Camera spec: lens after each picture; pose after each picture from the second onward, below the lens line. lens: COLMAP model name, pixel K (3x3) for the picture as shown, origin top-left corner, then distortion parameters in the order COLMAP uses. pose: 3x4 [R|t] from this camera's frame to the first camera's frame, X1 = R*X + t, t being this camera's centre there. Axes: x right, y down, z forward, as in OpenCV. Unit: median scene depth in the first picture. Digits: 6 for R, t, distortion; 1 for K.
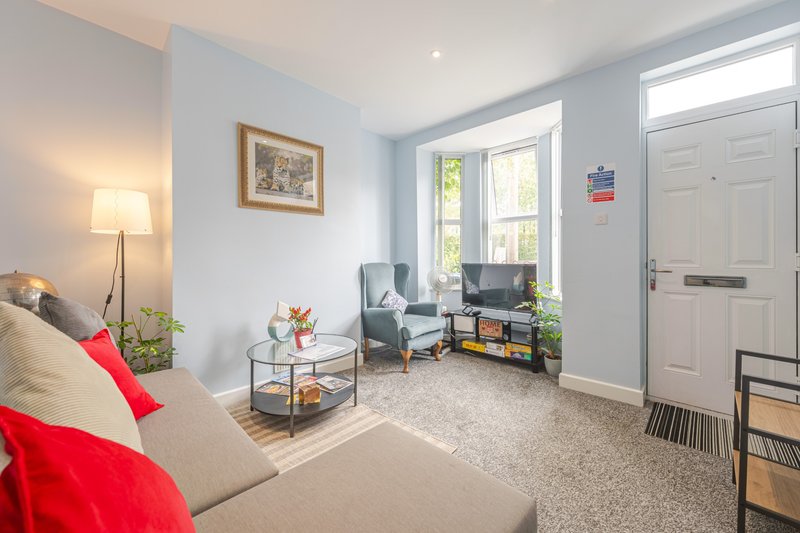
lens RADIAL K [[307.0, 0, 407.7], [0, 307.0, 256.5], [0, 0, 1]] dist [0.000216, 0.000029]
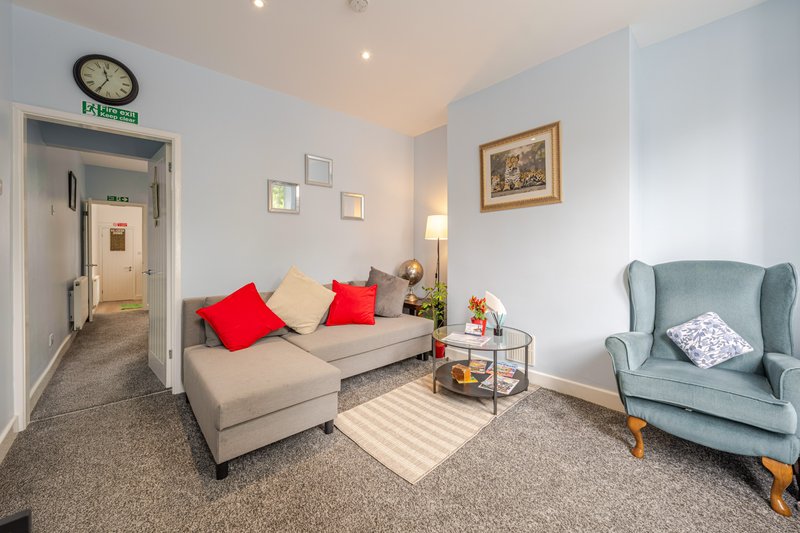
lens RADIAL K [[307.0, 0, 407.7], [0, 307.0, 256.5], [0, 0, 1]] dist [0.000216, 0.000029]
pose [[-0.042028, 0.004375, -0.999107, 0.666536], [0.003094, 0.999986, 0.004248, 0.011107], [0.999112, -0.002912, -0.042040, 0.700939]]
